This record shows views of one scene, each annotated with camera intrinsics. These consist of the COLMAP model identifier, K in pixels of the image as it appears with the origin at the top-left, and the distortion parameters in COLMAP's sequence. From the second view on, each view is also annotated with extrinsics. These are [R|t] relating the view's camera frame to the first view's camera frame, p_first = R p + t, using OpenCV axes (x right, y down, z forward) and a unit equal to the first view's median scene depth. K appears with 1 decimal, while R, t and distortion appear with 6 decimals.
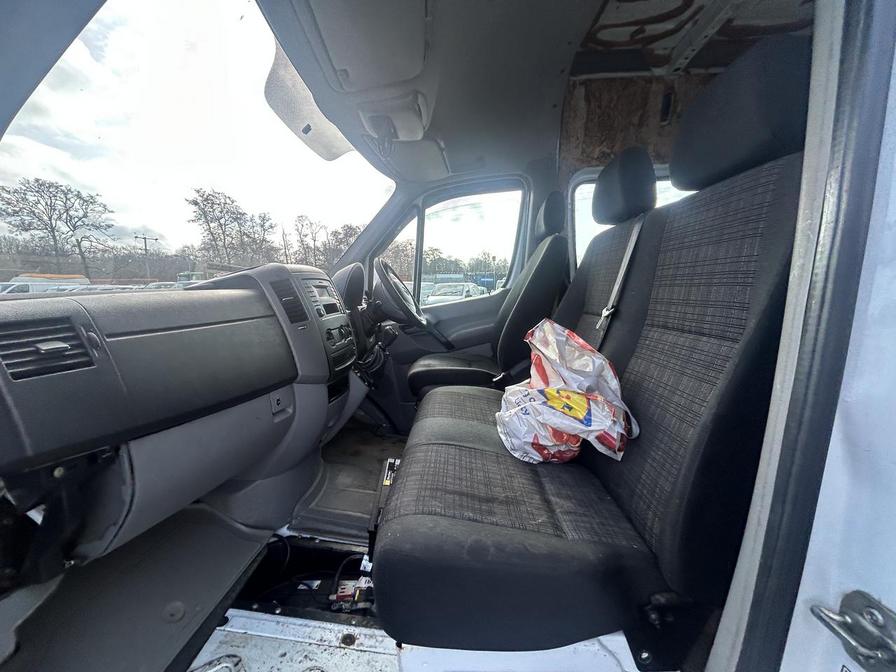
lens RADIAL K [[362.8, 0, 450.7], [0, 362.8, 337.7], [0, 0, 1]] dist [-0.001362, -0.000524]
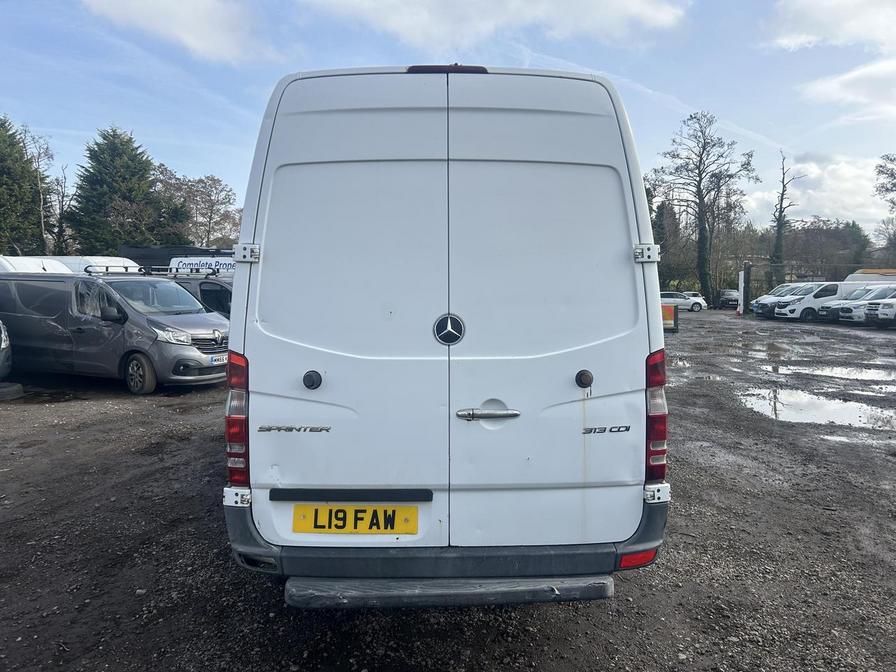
lens RADIAL K [[681.9, 0, 444.4], [0, 681.9, 332.7], [0, 0, 1]] dist [0.026899, -0.014489]
pose [[0.048940, 0.061399, -0.996913, 0.176423], [-0.122412, 0.990953, 0.055023, -0.008395], [0.991272, 0.119341, 0.056013, 0.023528]]
